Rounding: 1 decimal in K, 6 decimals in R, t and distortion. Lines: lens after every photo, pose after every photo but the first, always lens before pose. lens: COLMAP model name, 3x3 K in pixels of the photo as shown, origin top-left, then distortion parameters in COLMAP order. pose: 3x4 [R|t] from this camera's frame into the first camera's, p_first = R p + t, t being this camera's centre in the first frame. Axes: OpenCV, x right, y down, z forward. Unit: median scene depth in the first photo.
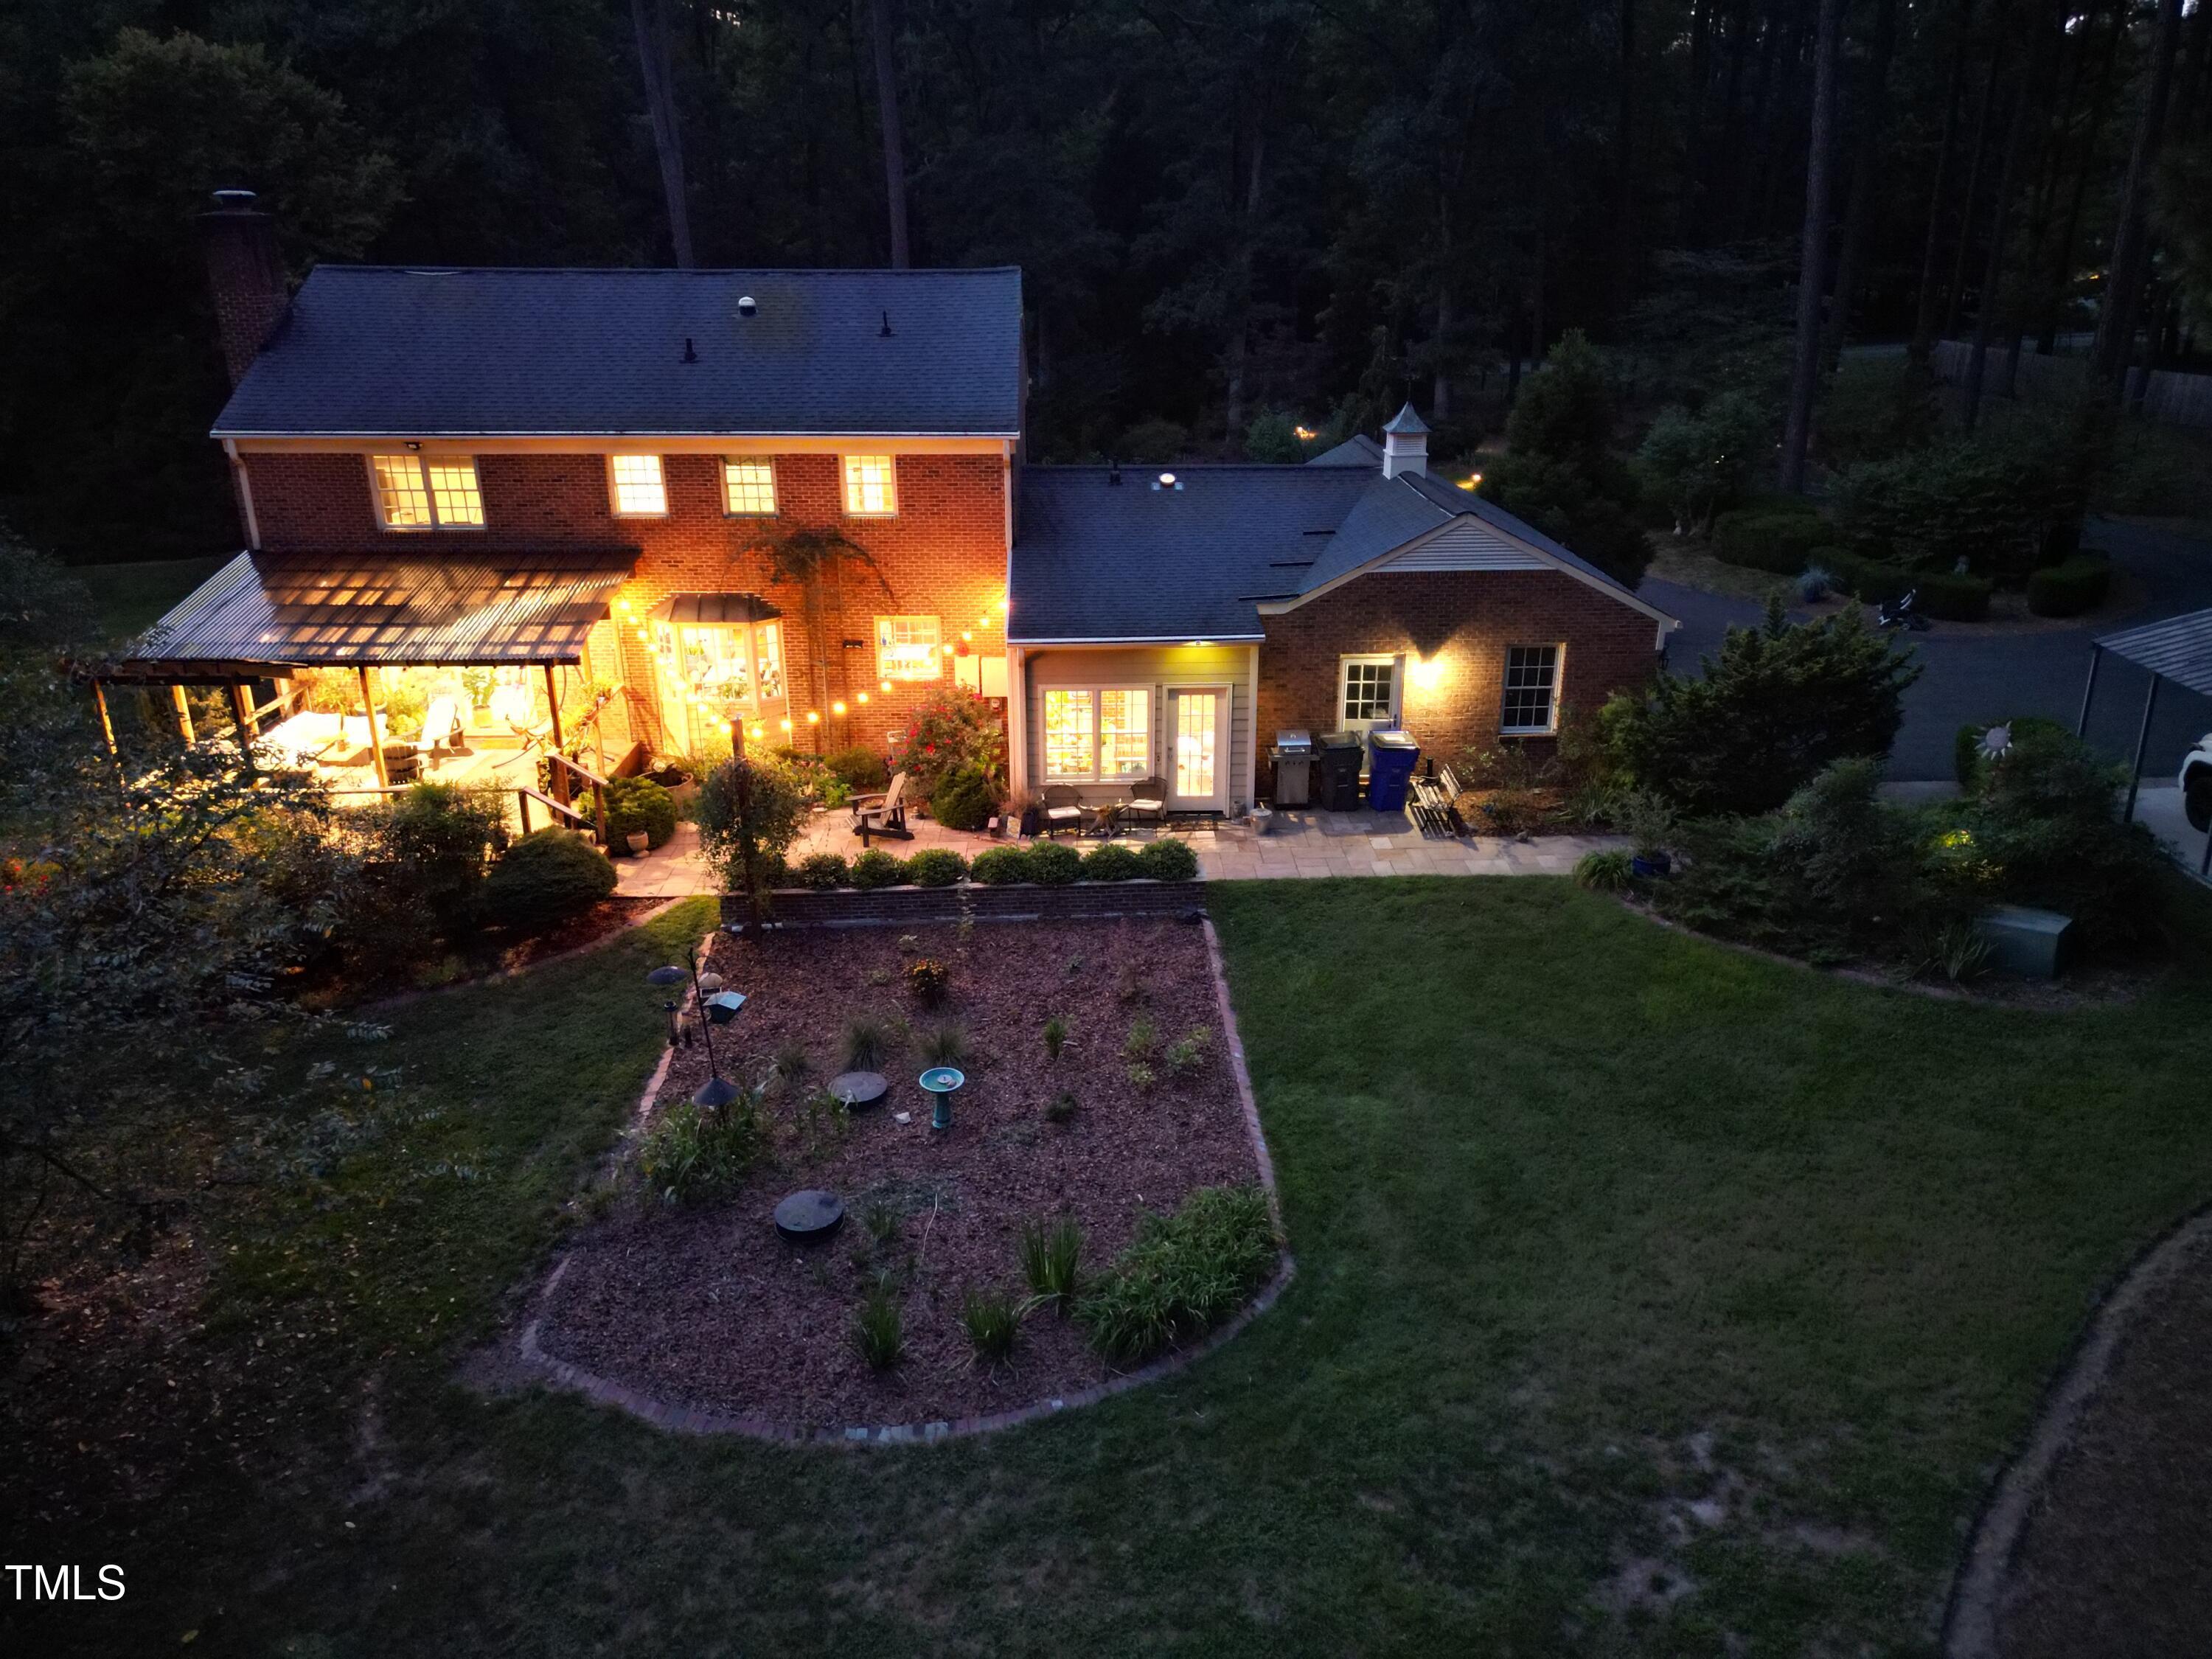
lens RADIAL K [[1564.2, 0, 1116.1], [0, 1564.2, 829.7], [0, 0, 1]] dist [0.082400, -0.078249]
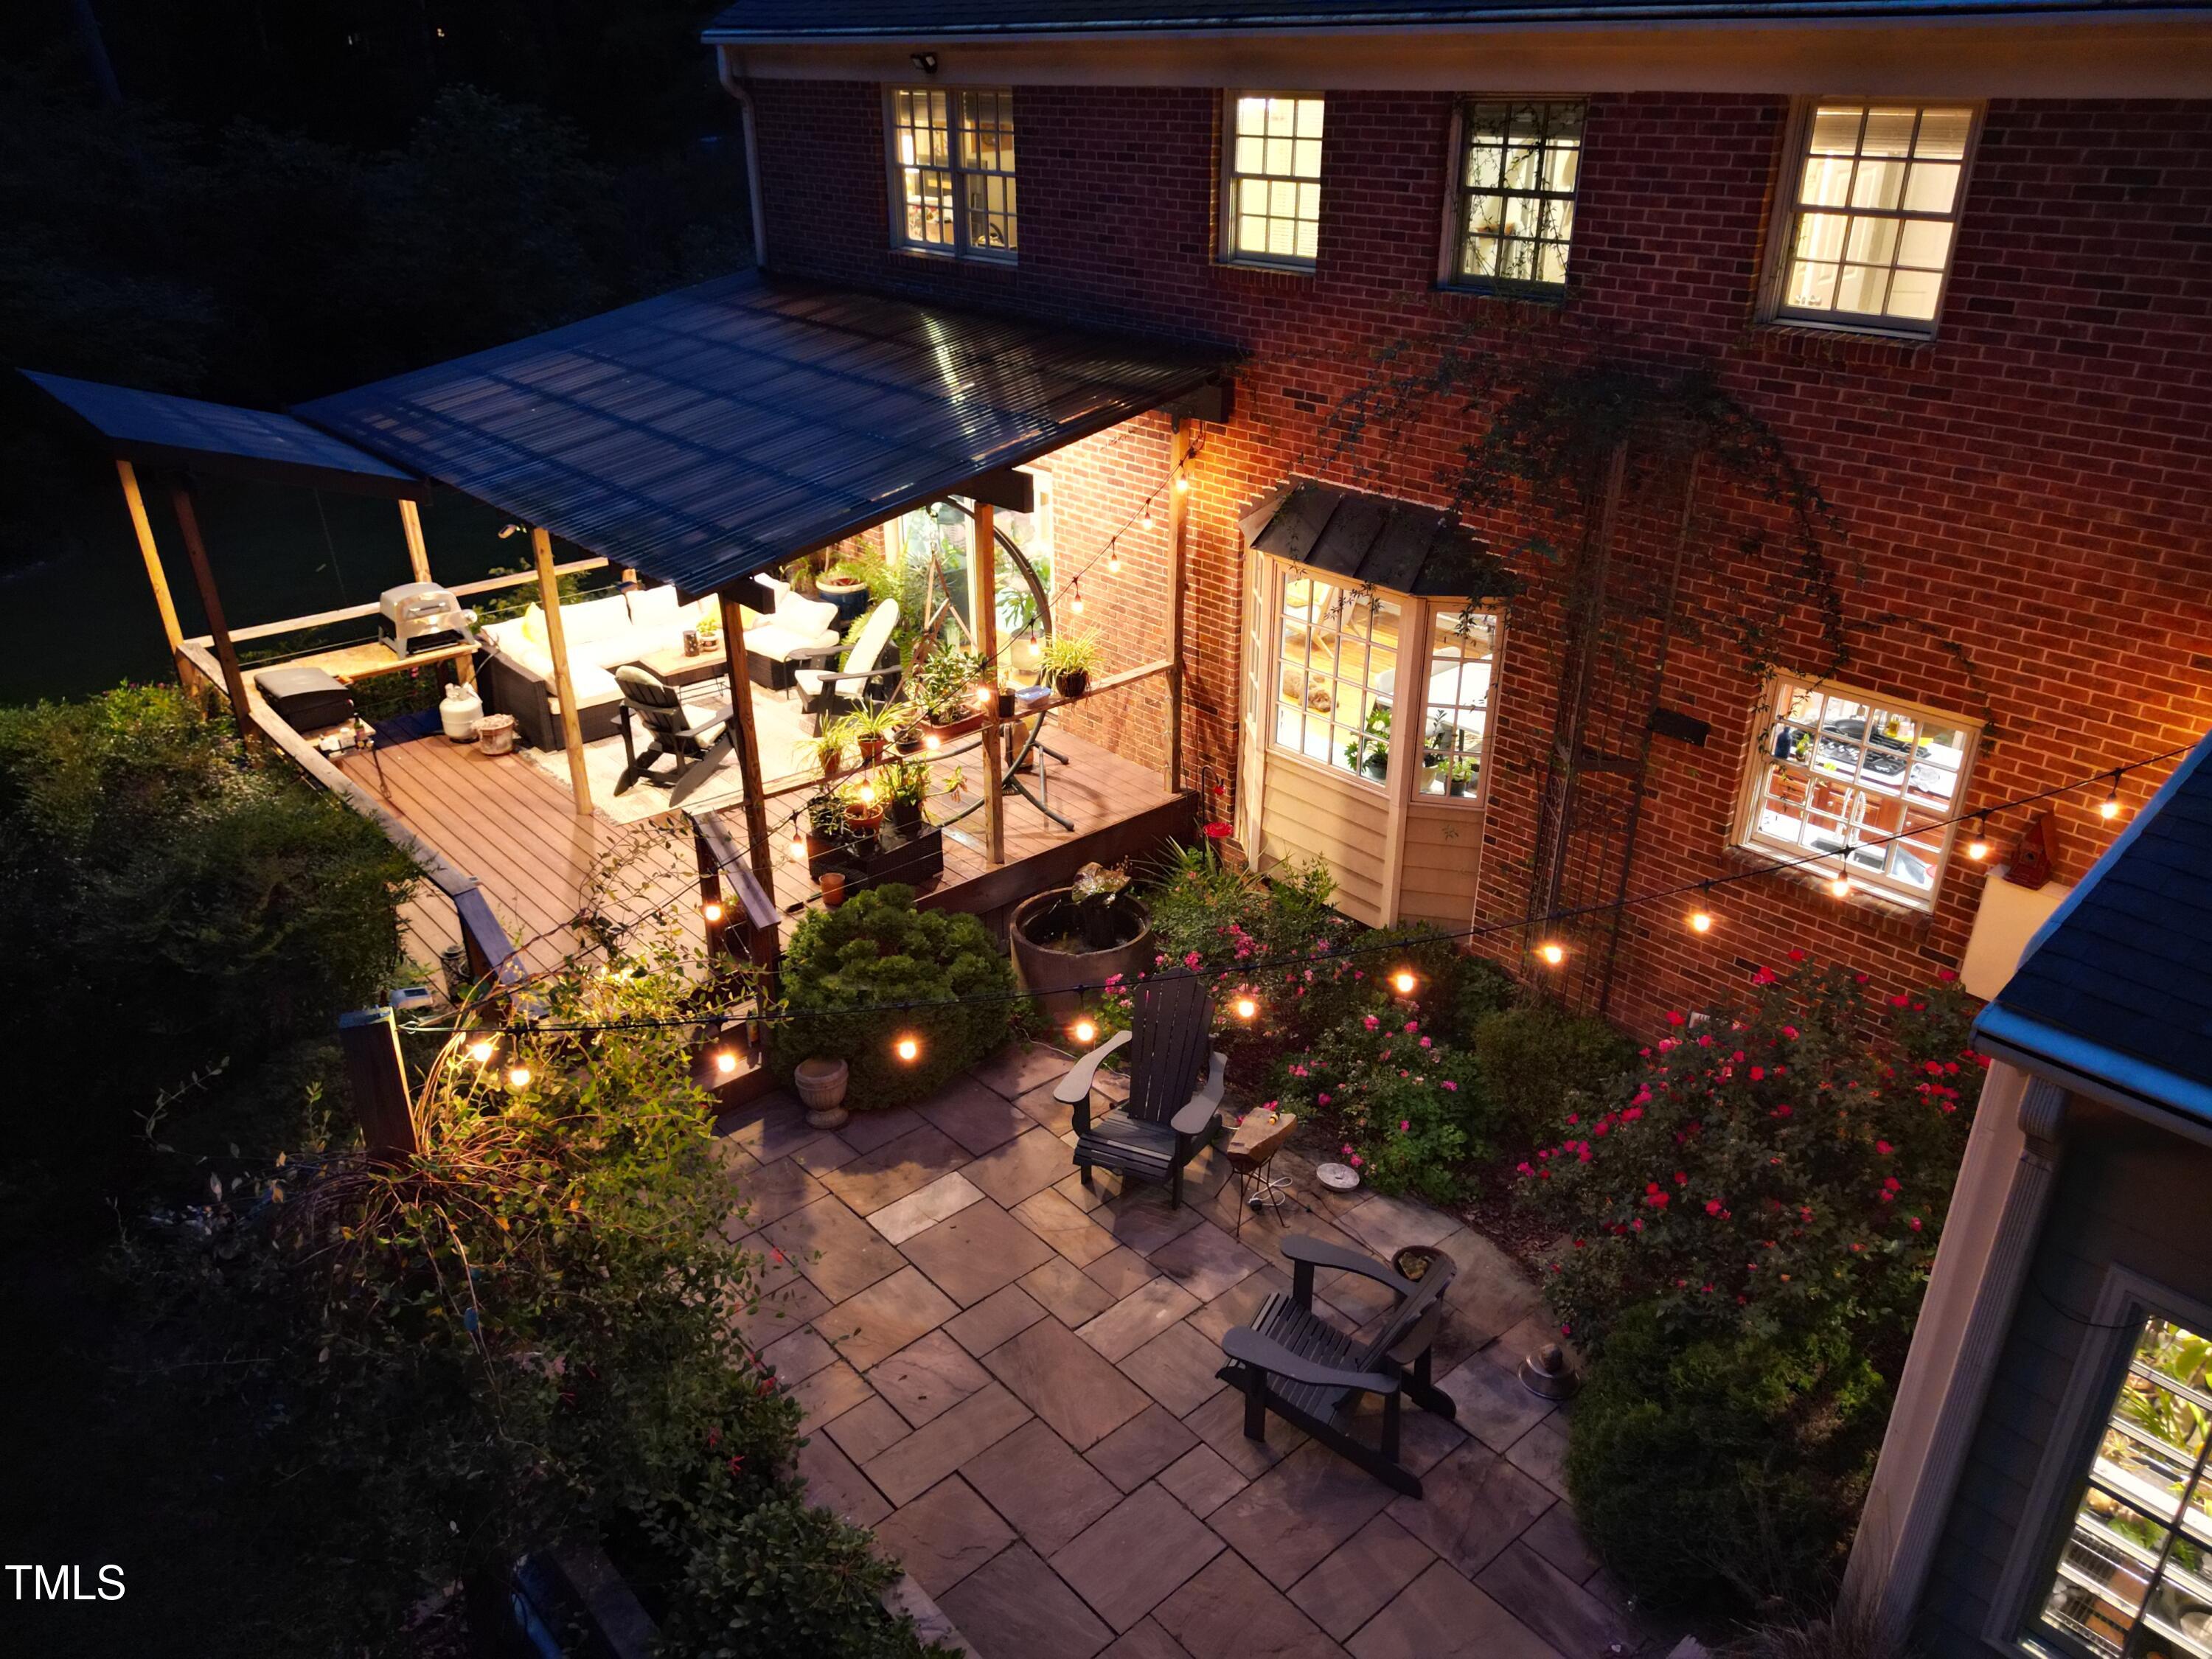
lens RADIAL K [[1564.2, 0, 1116.1], [0, 1564.2, 829.7], [0, 0, 1]] dist [0.082400, -0.078249]
pose [[0.596887, 0.348788, -0.722546, 0.007165], [-0.260425, 0.936028, 0.236707, -0.151592], [0.758884, 0.046882, 0.649536, 0.728746]]
